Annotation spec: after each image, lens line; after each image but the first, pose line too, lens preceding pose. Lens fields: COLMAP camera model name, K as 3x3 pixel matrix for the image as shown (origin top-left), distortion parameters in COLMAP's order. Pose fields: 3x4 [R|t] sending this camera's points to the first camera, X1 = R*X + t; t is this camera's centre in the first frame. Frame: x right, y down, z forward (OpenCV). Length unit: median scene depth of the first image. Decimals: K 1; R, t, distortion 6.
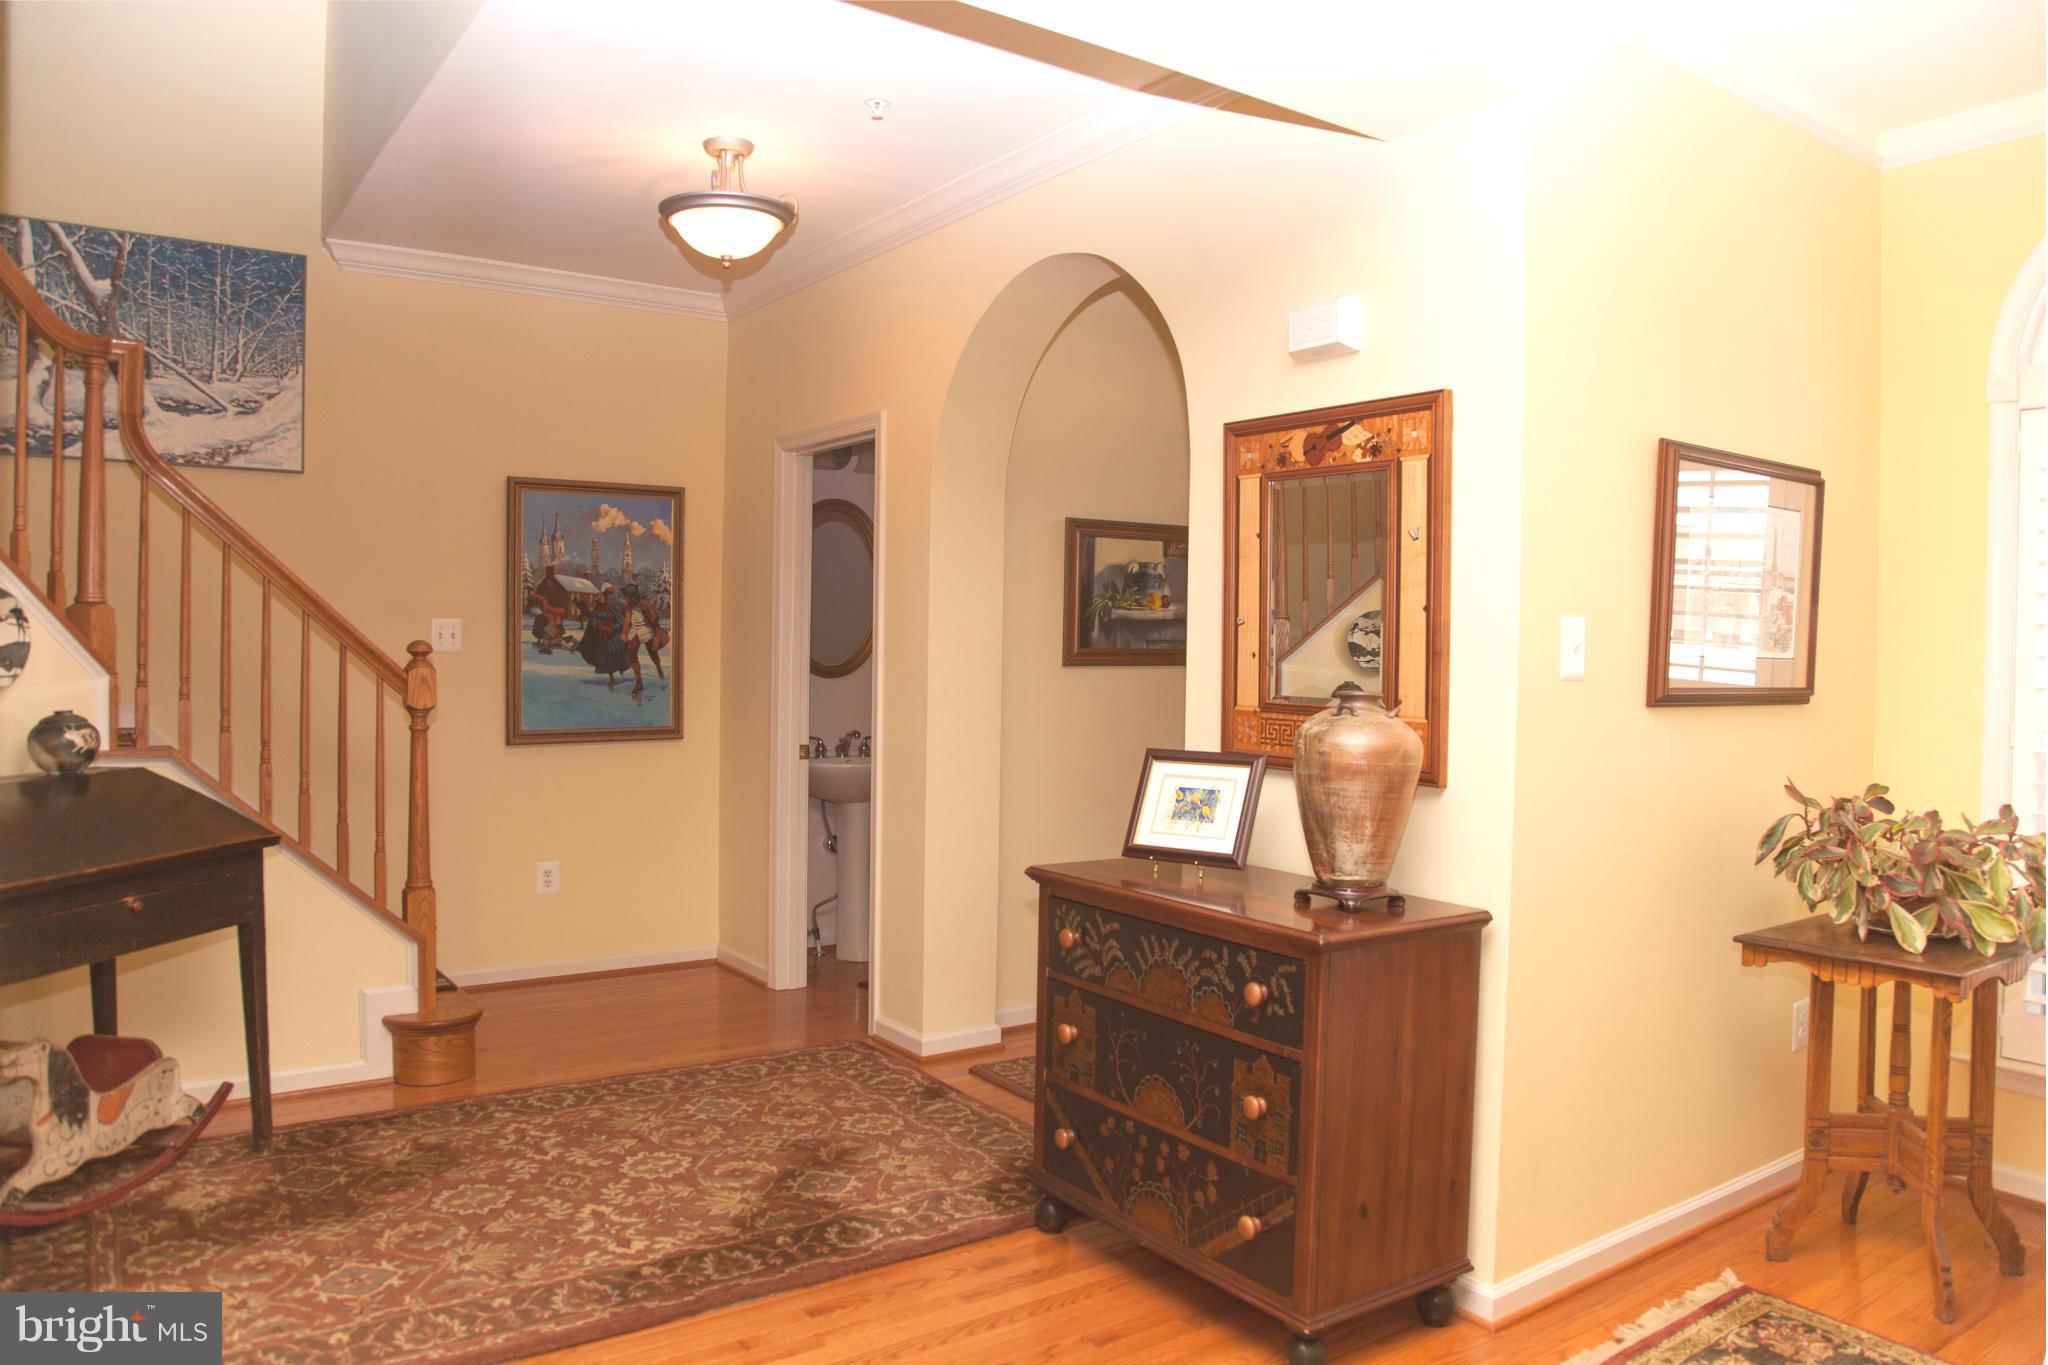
lens RADIAL K [[1414.1, 0, 1024.7], [0, 1414.1, 664.7], [0, 0, 1]] dist [-0.116690, 0.048801]
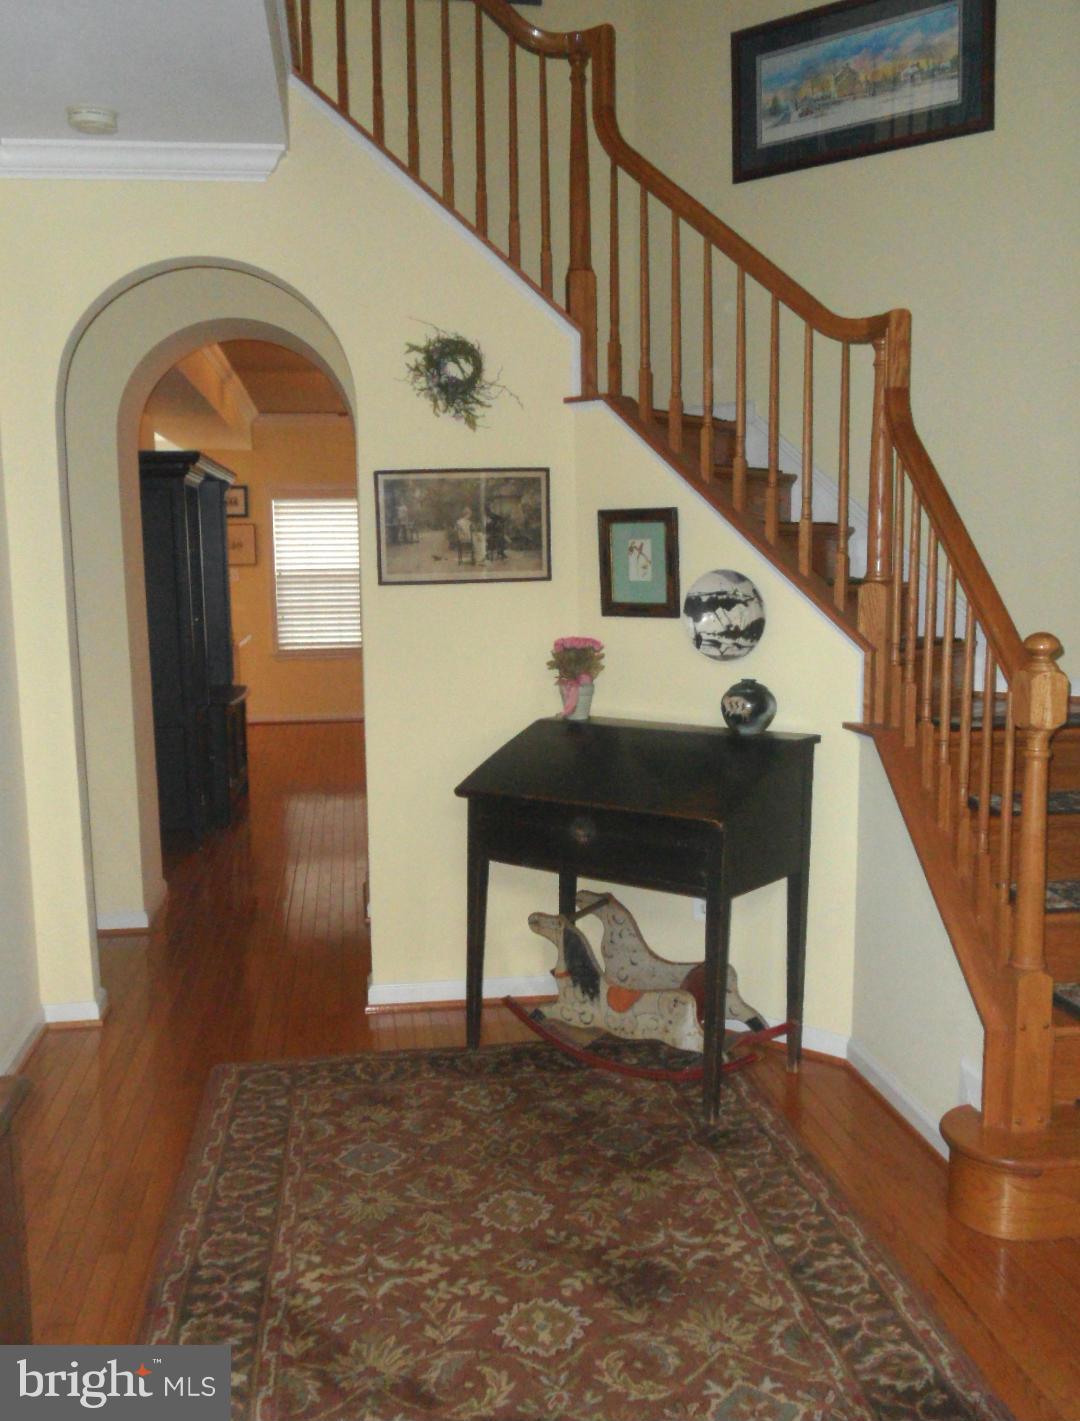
lens RADIAL K [[1303.4, 0, 539.3], [0, 1303.4, 714.4], [0, 0, 1]] dist [0.001750, 0.000000]
pose [[-0.463267, 0.108144, -0.879596, 0.374606], [-0.001005, 0.992462, 0.122550, -0.076965], [0.886218, 0.057657, -0.459666, 1.441555]]
